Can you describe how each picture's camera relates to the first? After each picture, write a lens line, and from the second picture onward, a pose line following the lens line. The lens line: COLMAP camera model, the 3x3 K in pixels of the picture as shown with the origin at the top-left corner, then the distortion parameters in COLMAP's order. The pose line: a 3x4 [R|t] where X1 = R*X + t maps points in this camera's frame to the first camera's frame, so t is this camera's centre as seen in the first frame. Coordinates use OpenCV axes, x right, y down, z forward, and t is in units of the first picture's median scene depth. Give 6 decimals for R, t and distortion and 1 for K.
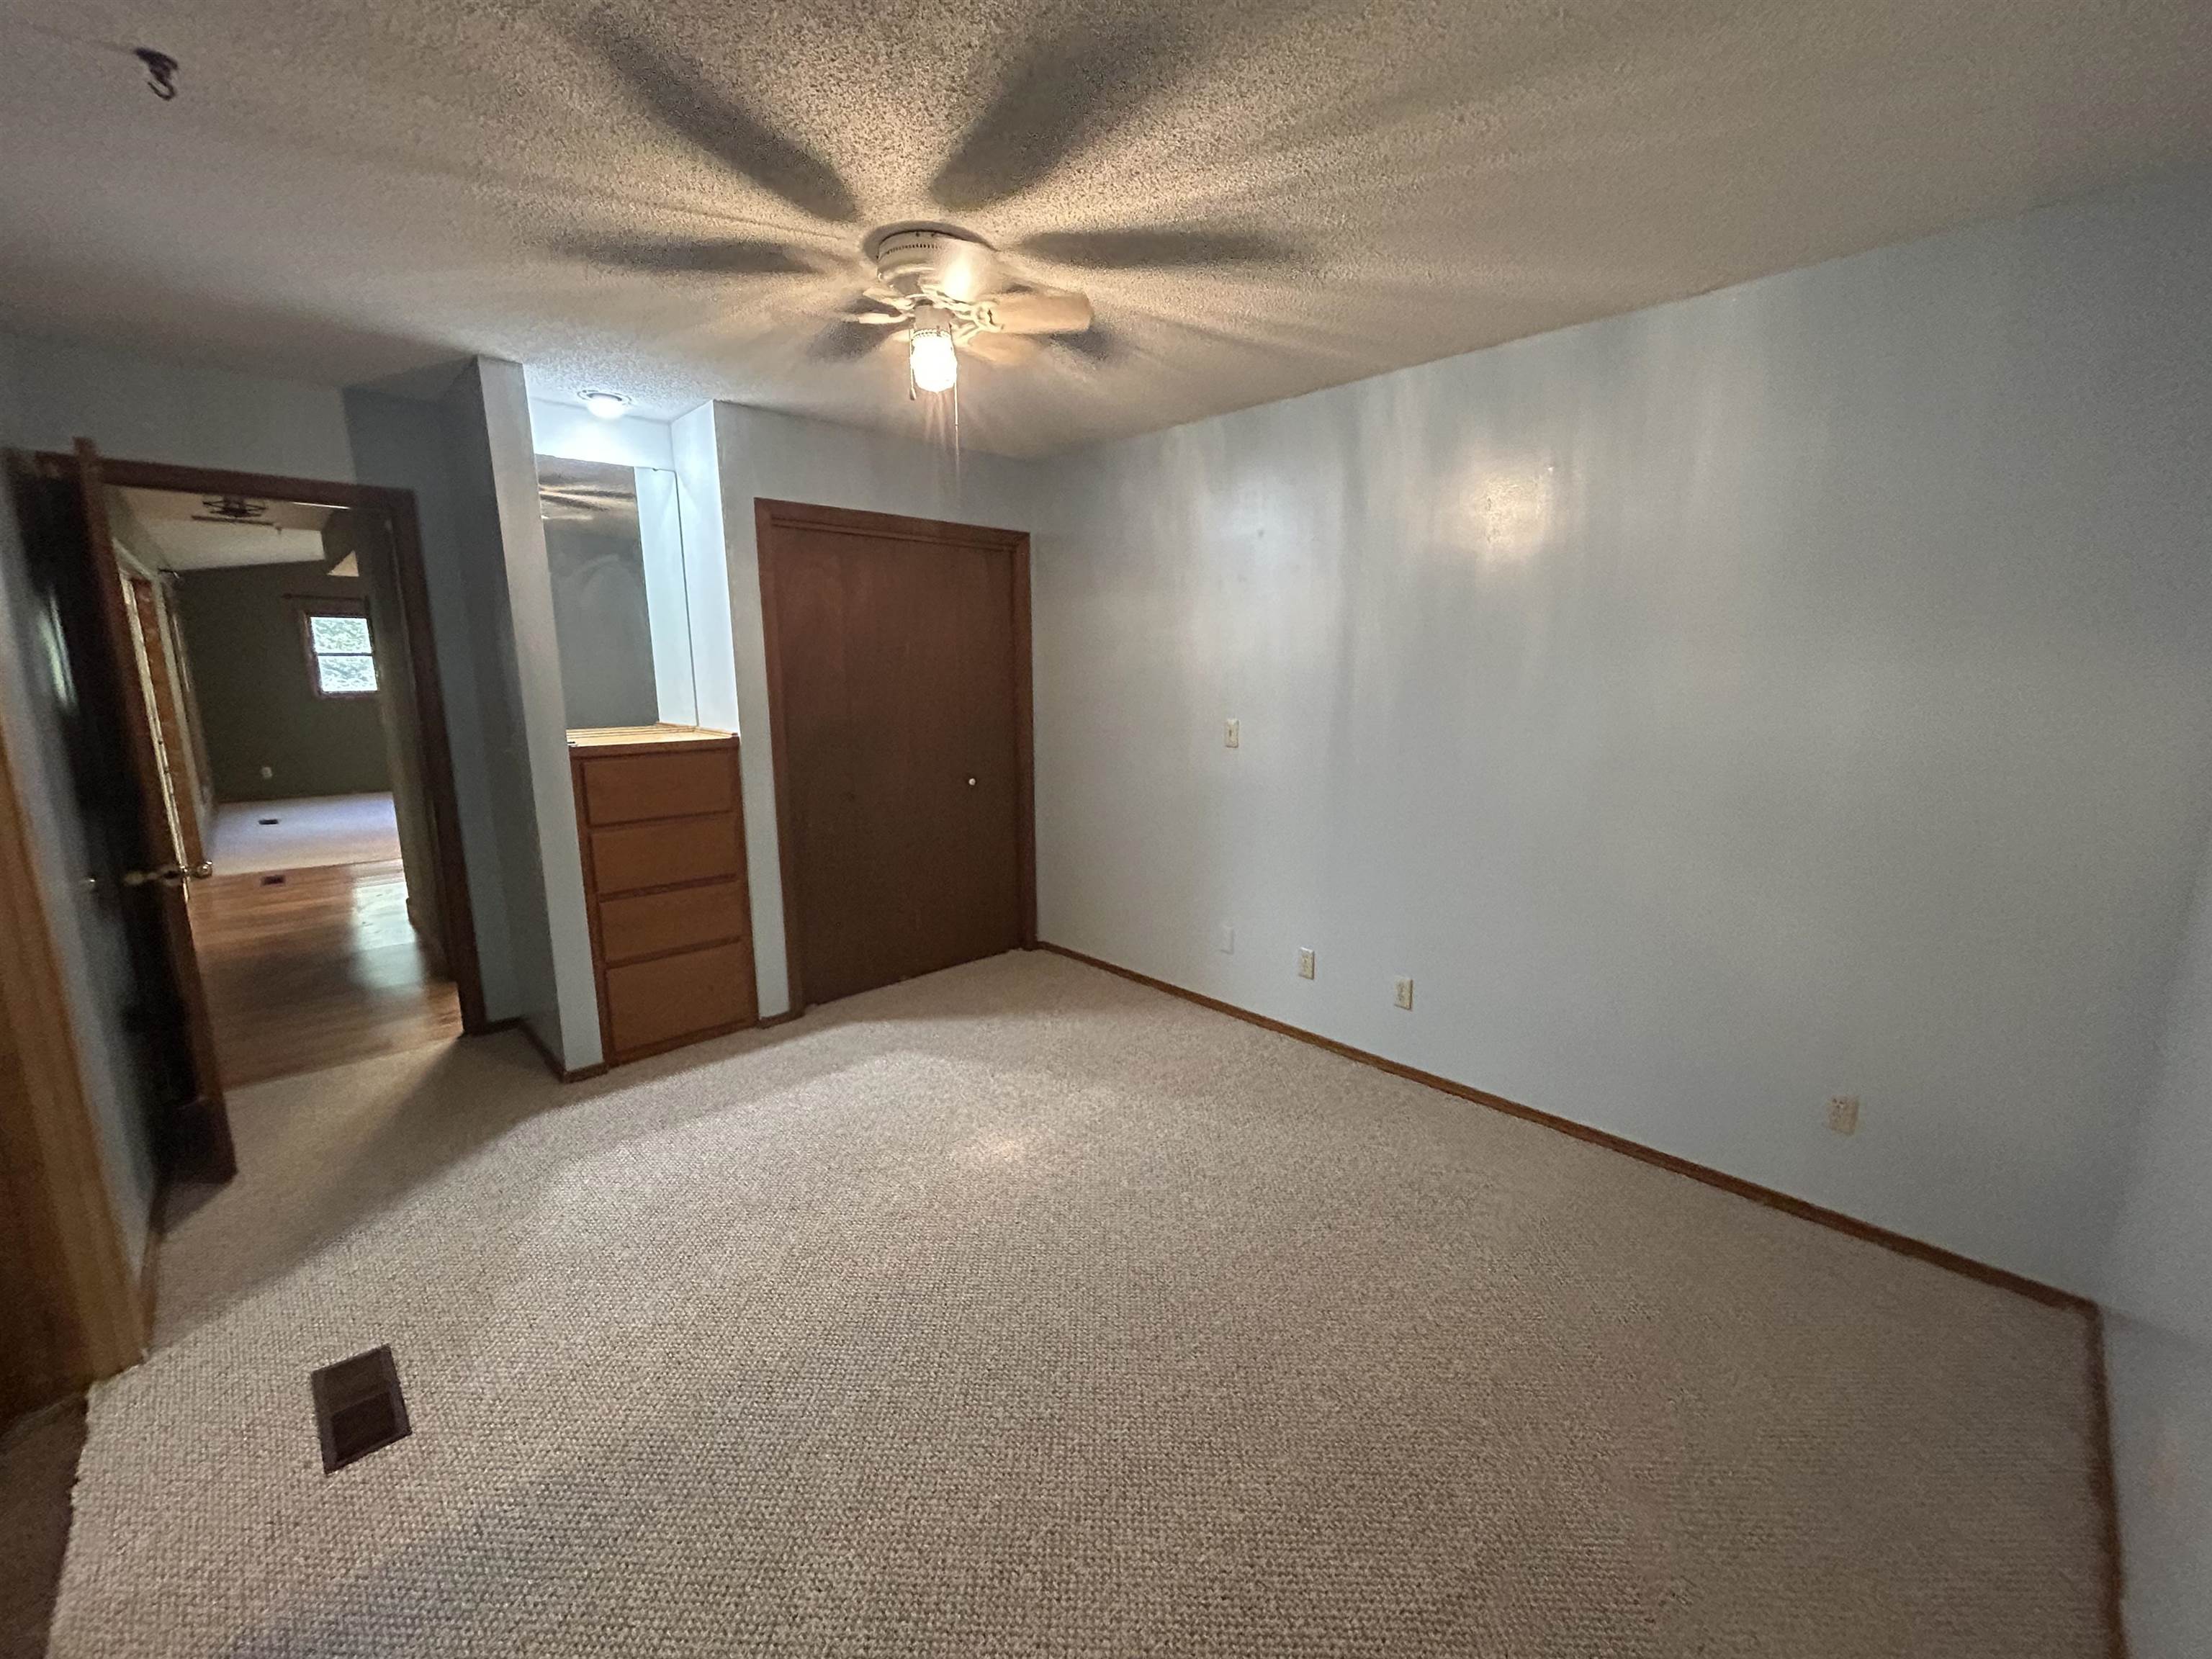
lens RADIAL K [[898.5, 0, 1109.7], [0, 898.5, 837.1], [0, 0, 1]] dist [-0.001081, 0.001163]
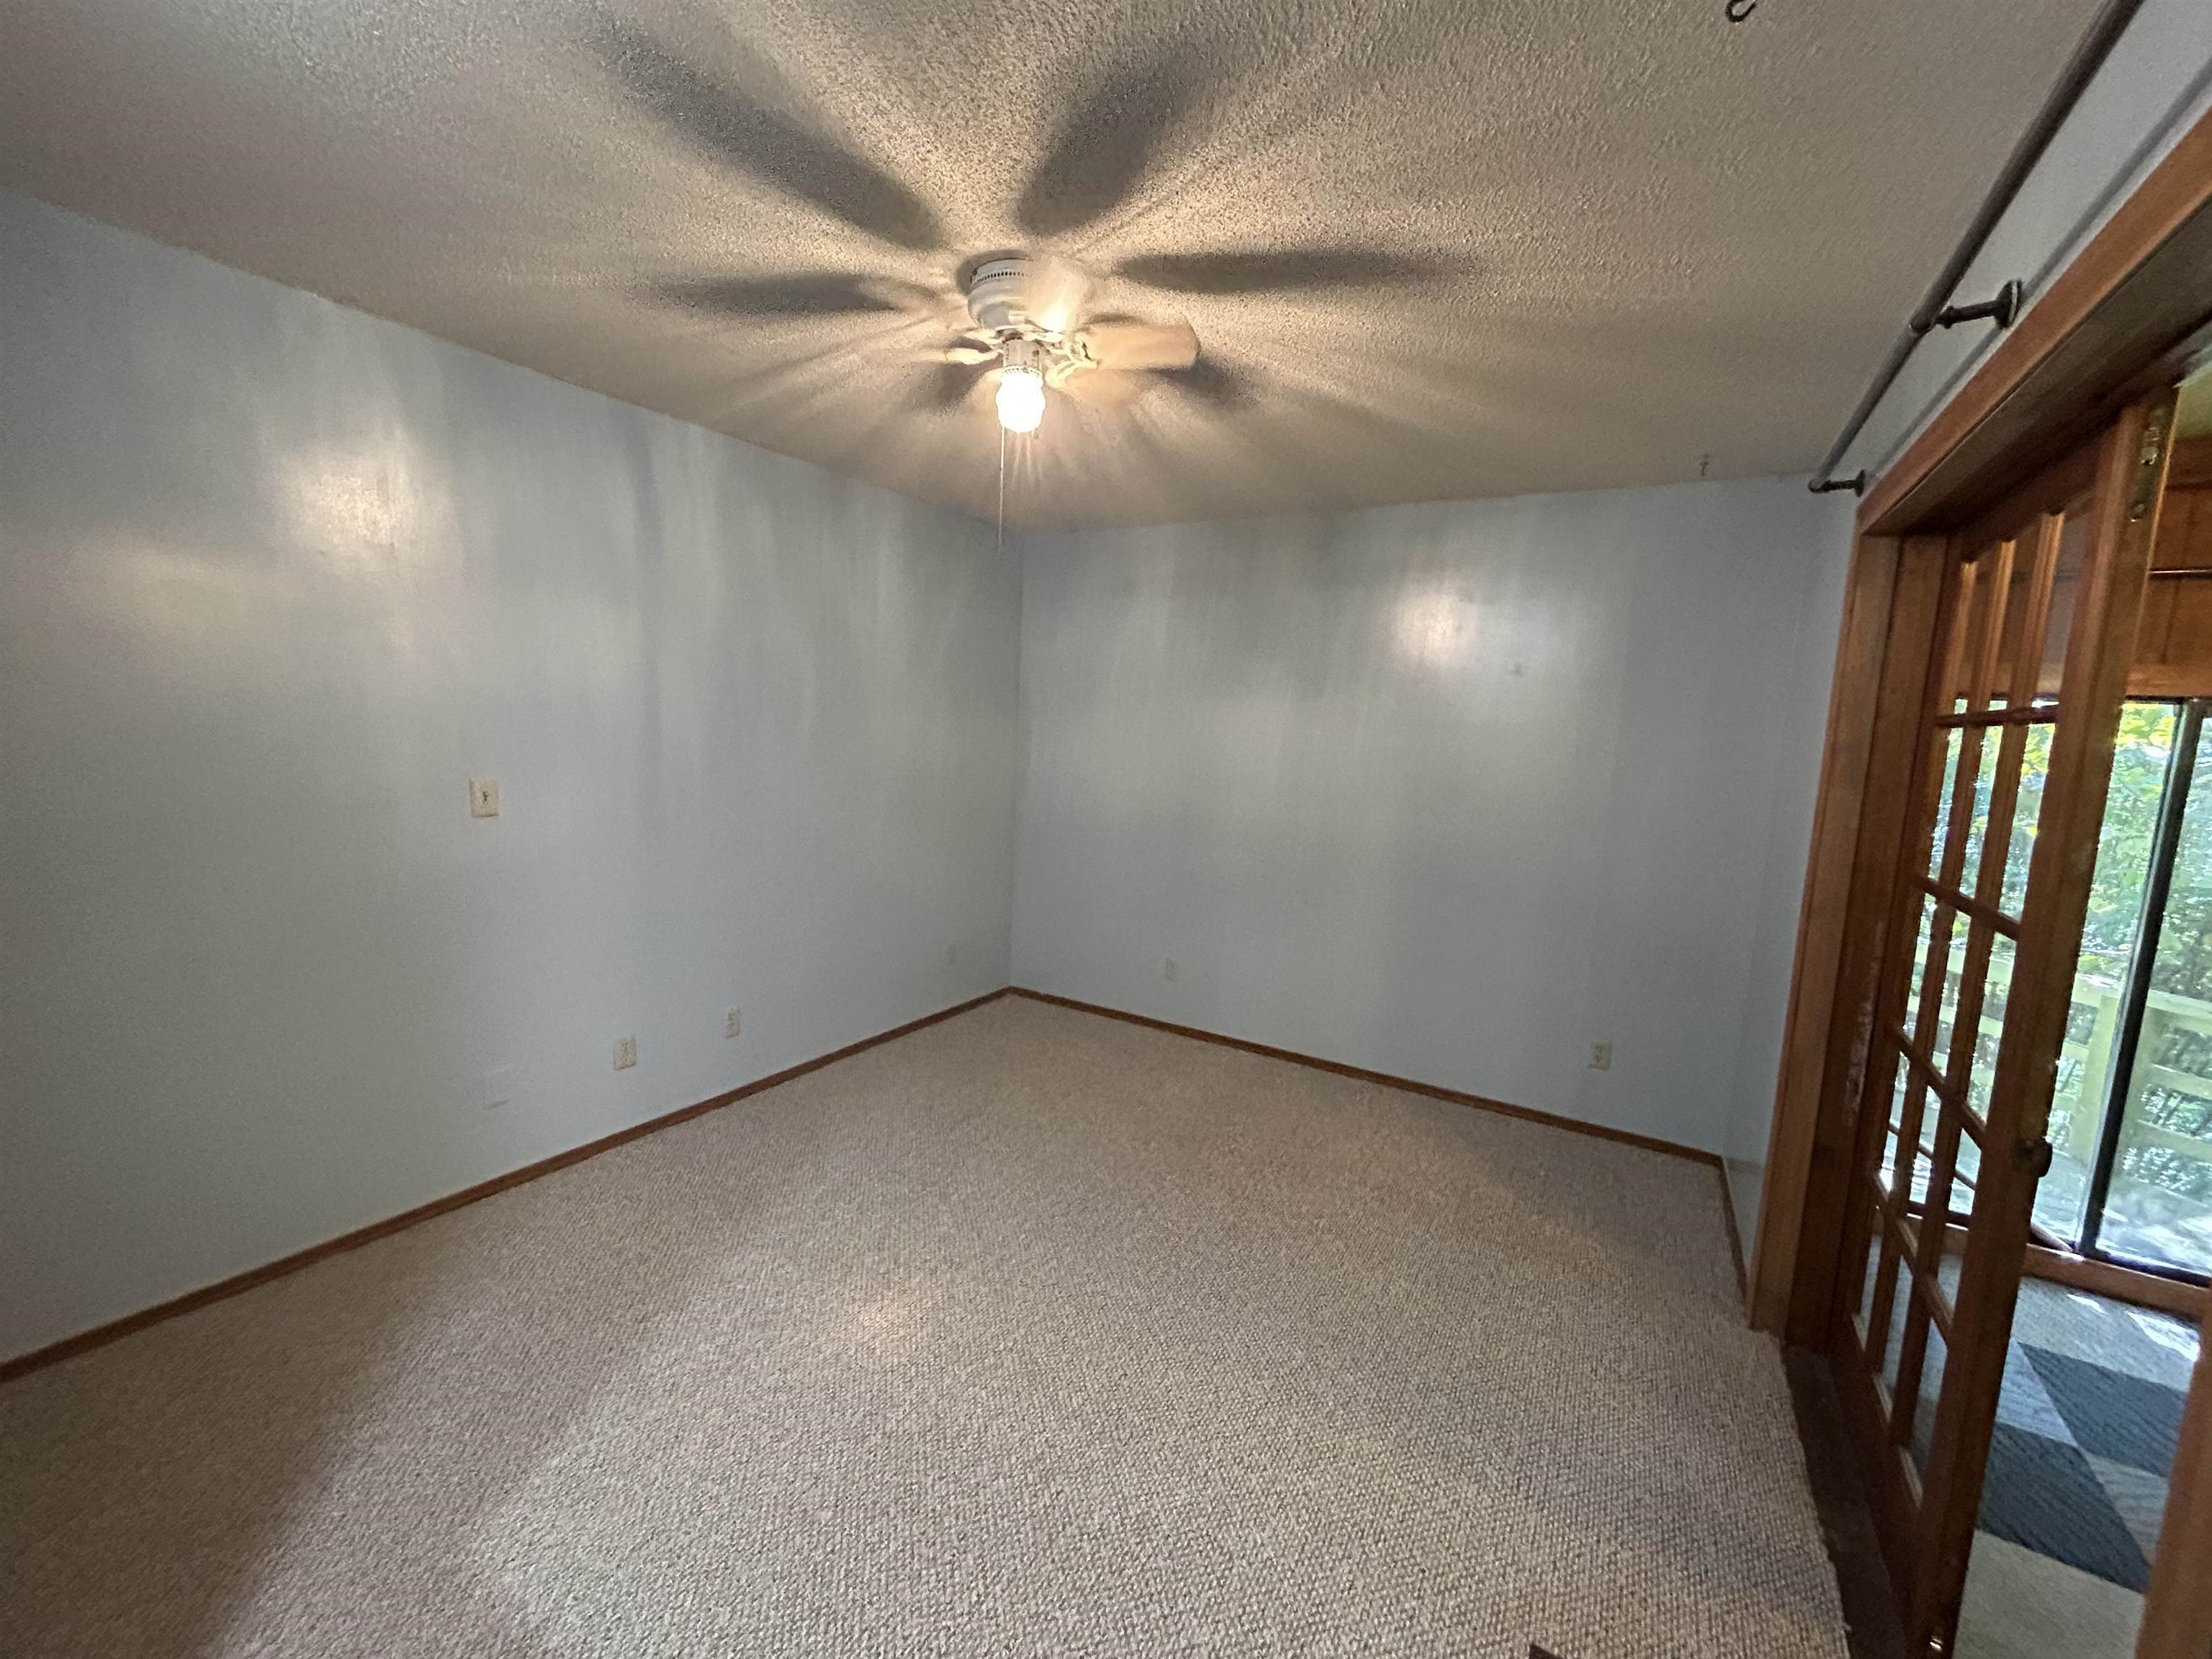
lens RADIAL K [[898.5, 0, 1108.0], [0, 898.5, 827.3], [0, 0, 1]] dist [-0.001081, 0.001163]
pose [[-0.266578, -0.127561, 0.955335, -0.725189], [0.135977, 0.976311, 0.168305, -0.155568], [-0.954173, 0.174769, -0.242918, 0.759797]]
